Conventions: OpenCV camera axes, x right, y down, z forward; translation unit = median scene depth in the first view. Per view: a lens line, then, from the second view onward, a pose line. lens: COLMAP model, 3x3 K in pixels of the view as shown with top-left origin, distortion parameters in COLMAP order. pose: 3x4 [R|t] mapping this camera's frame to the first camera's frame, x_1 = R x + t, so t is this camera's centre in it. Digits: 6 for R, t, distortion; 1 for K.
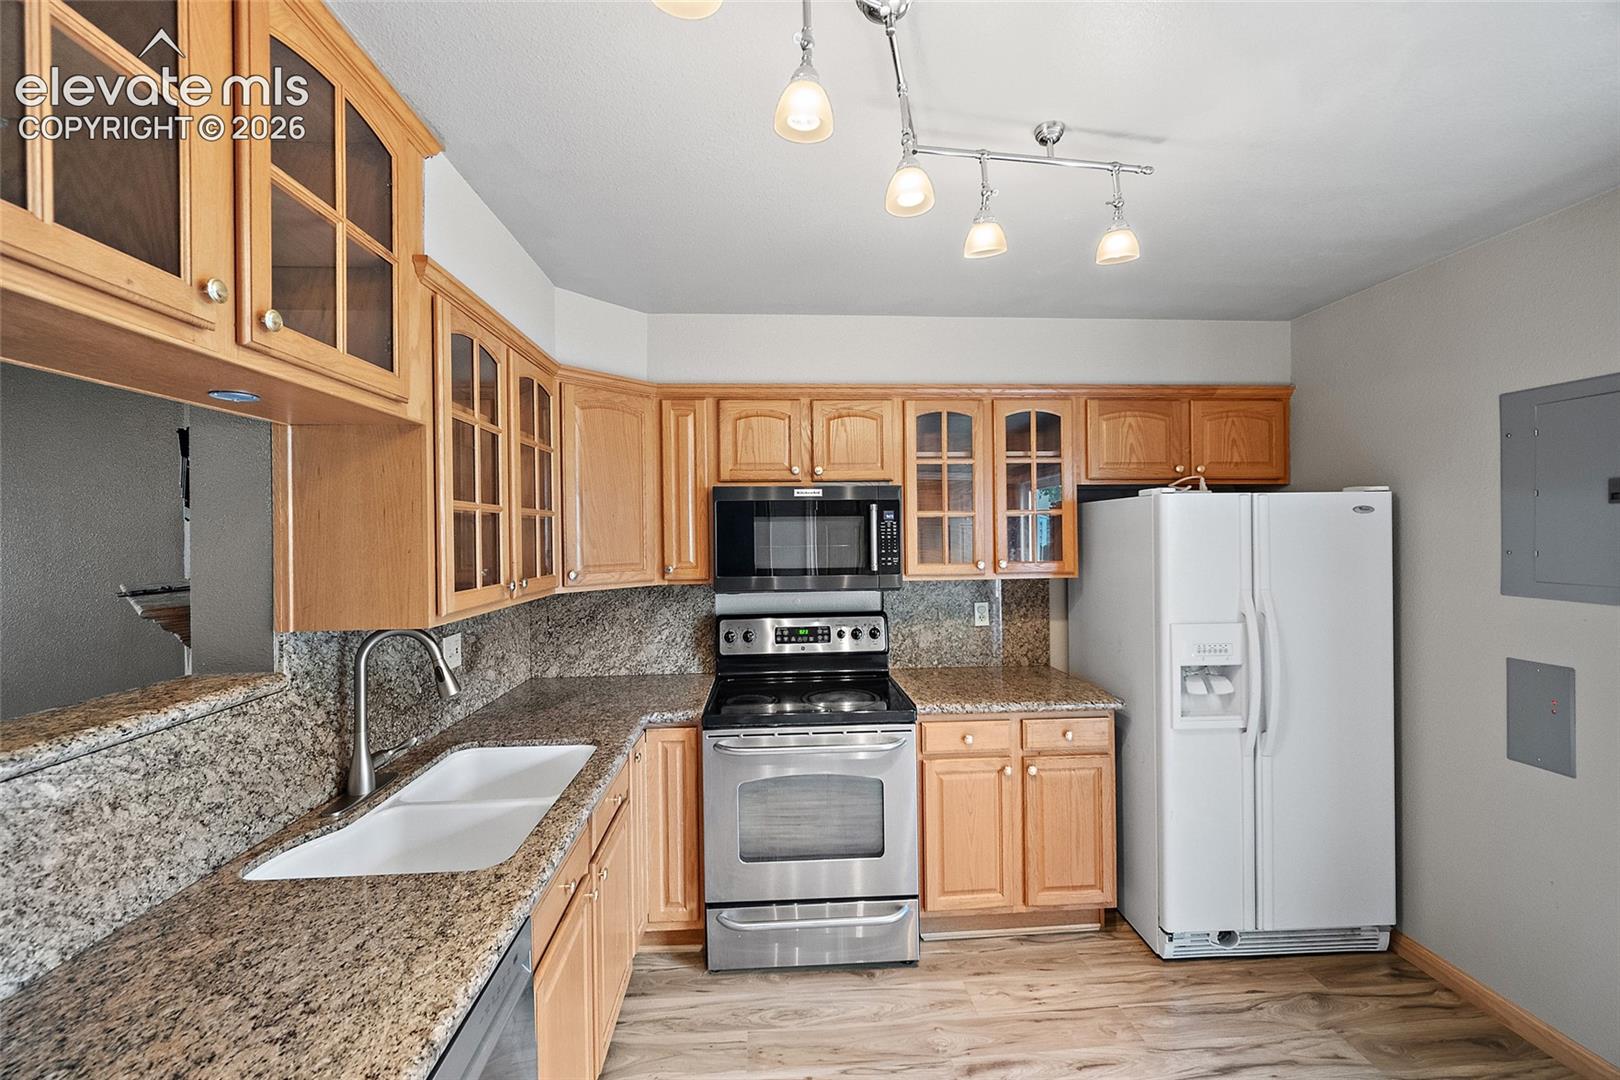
lens RADIAL K [[637.4, 0, 806.0], [0, 637.4, 534.9], [0, 0, 1]] dist [-0.000856, 0.000054]
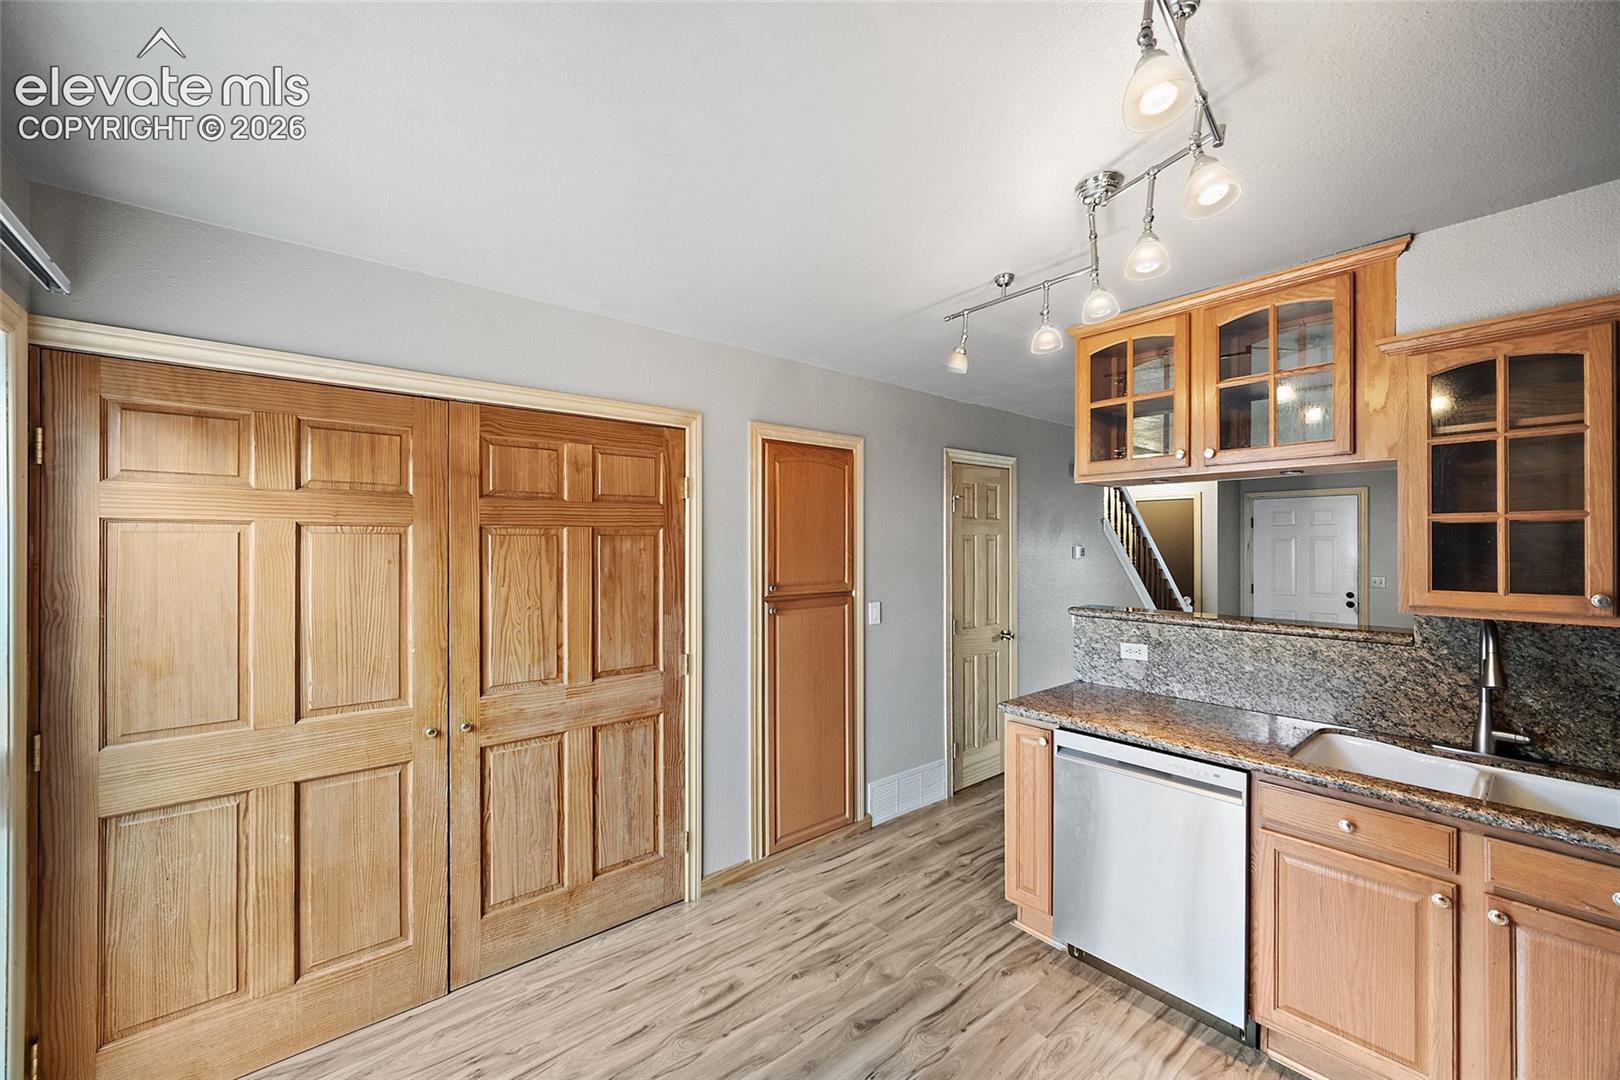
lens RADIAL K [[635.2, 0, 803.4], [0, 635.2, 543.7], [0, 0, 1]] dist [-0.002150, -0.000410]
pose [[-0.813550, 0.009950, -0.581410, 0.700063], [0.008528, 0.999950, 0.005180, -0.008924], [0.581433, -0.000744, -0.813594, 0.804065]]
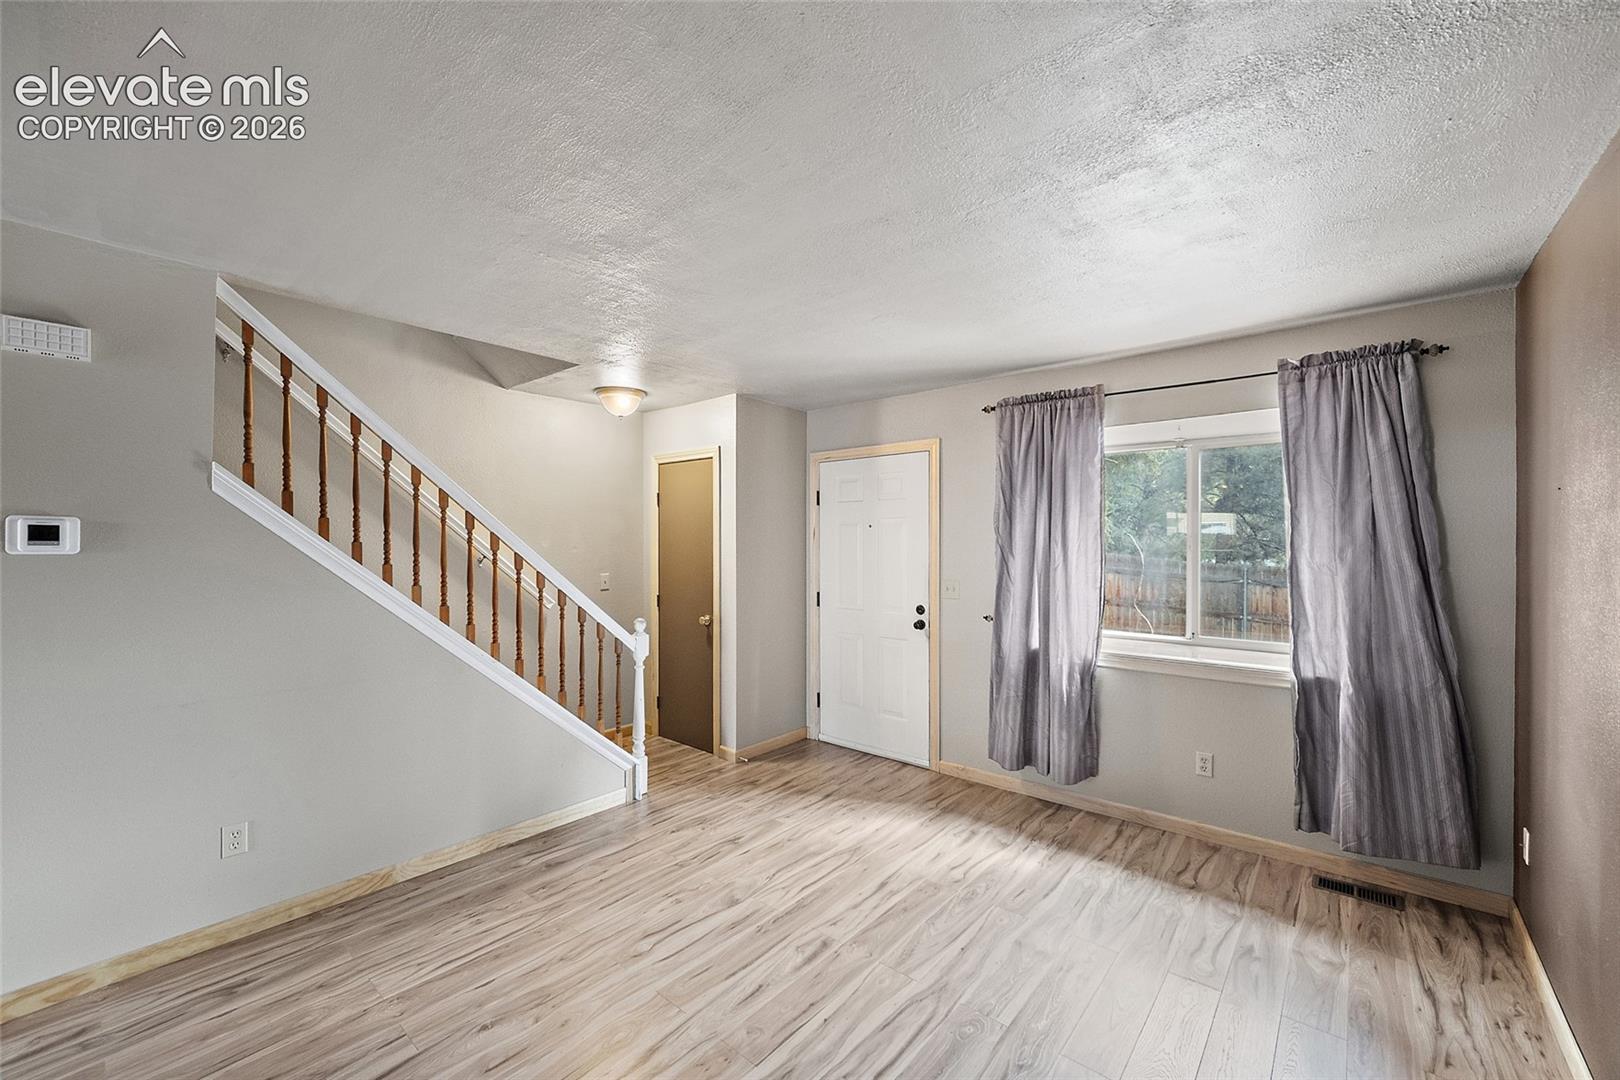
lens RADIAL K [[645.9, 0, 796.4], [0, 645.9, 544.5], [0, 0, 1]] dist [0.001620, 0.000303]
pose [[-0.705725, 0.012591, -0.708374, -1.321179], [0.006593, 0.999915, 0.011205, 0.046491], [0.708455, 0.003237, -0.705748, 0.954217]]
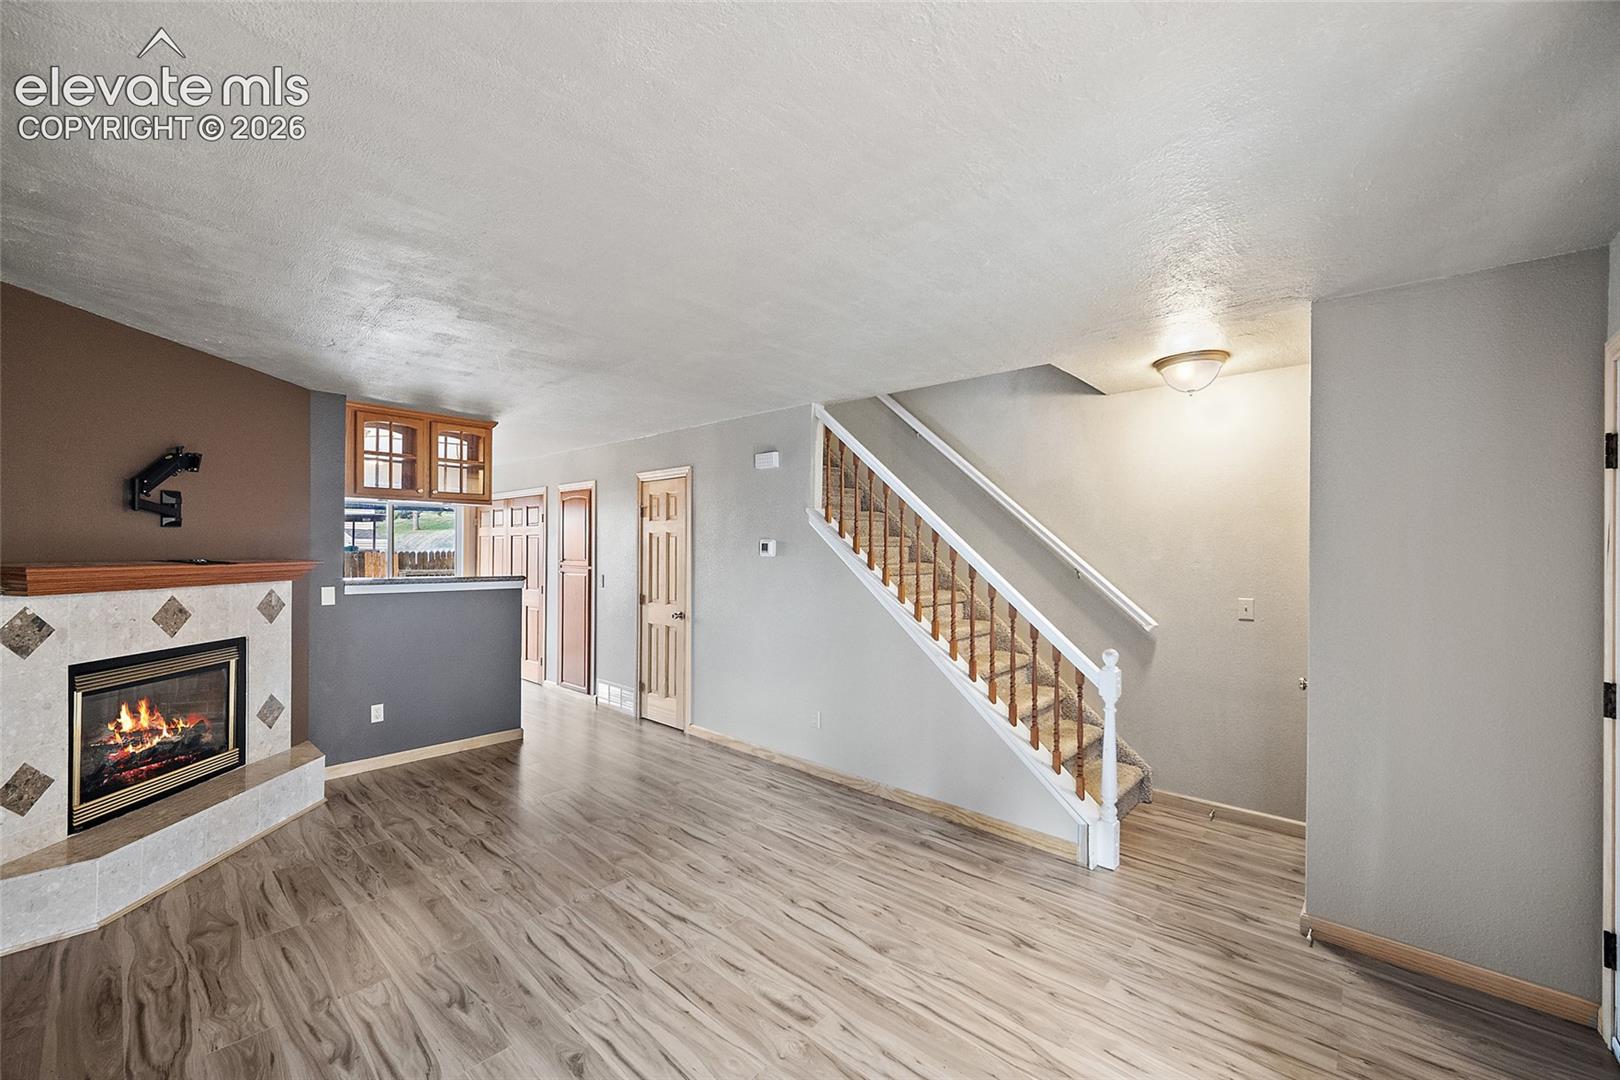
lens RADIAL K [[635.2, 0, 803.4], [0, 635.2, 543.7], [0, 0, 1]] dist [-0.002150, -0.000410]
pose [[-0.694844, 0.010963, 0.719077, -2.653755], [-0.003488, 0.999821, -0.018614, 0.059359], [-0.719152, -0.015442, -0.694681, 0.880792]]
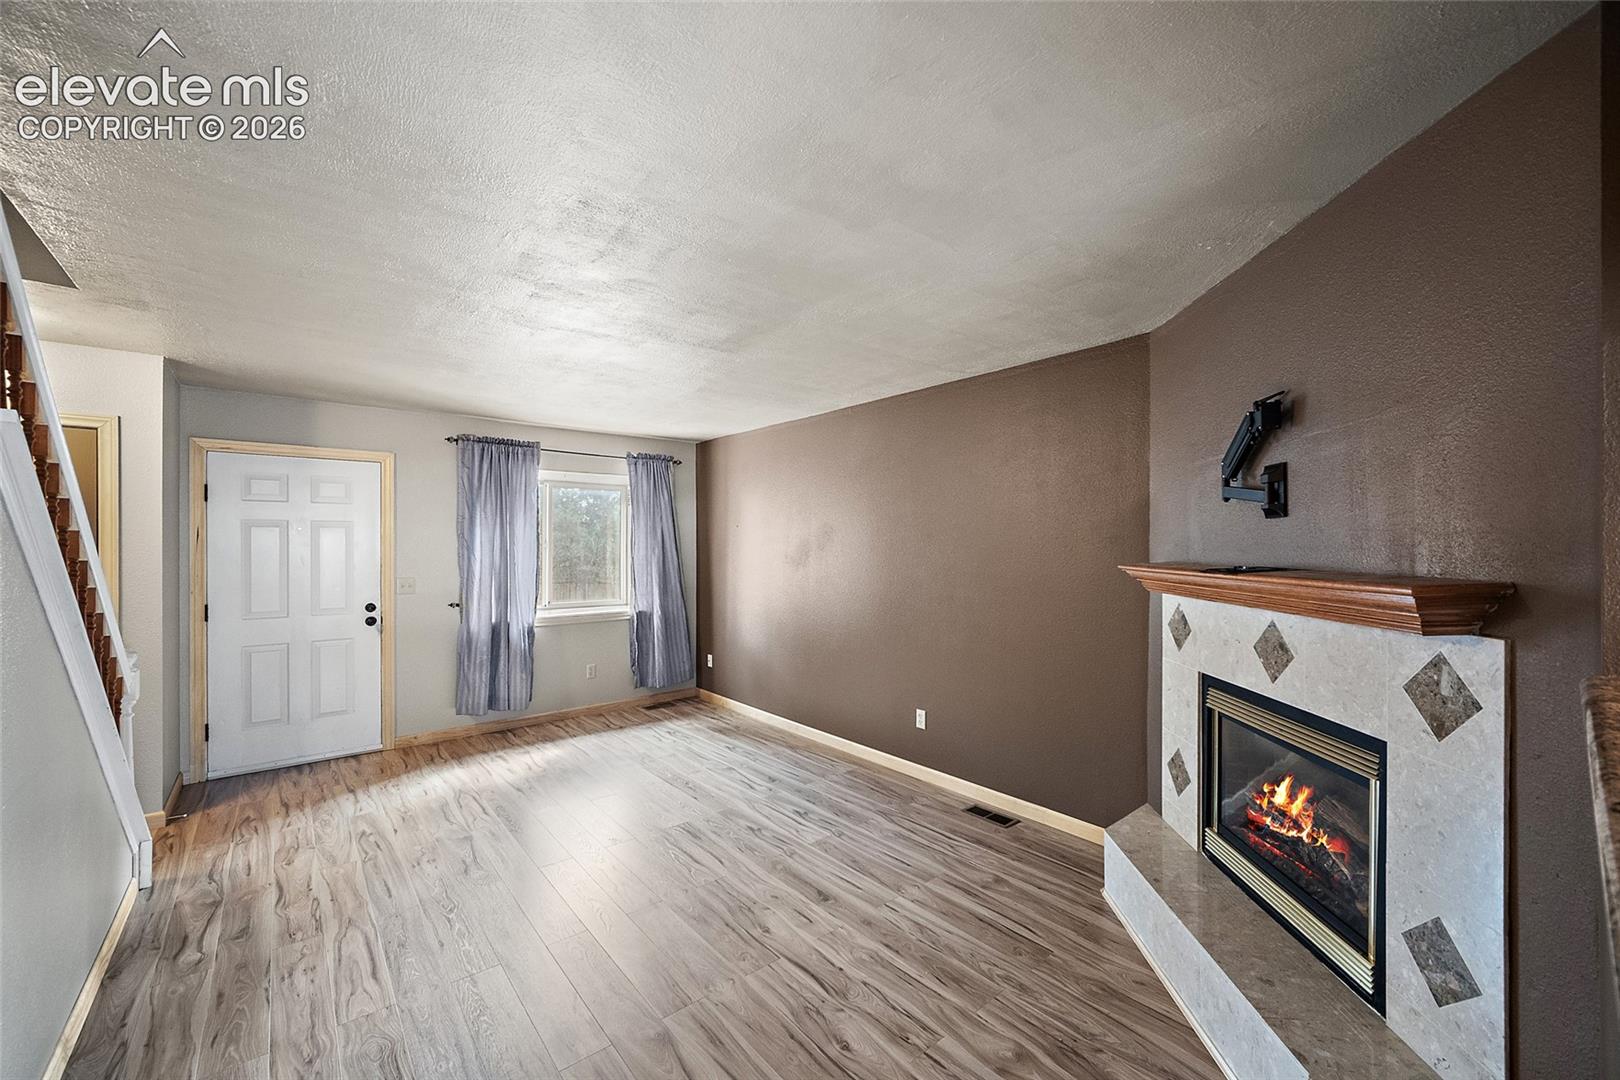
lens RADIAL K [[641.9, 0, 801.4], [0, 641.9, 542.5], [0, 0, 1]] dist [-0.006888, -0.000287]
pose [[0.580028, 0.006726, -0.814569, -0.526744], [-0.005615, 0.999975, 0.004259, 0.039317], [0.814577, 0.002104, 0.580051, -0.109522]]
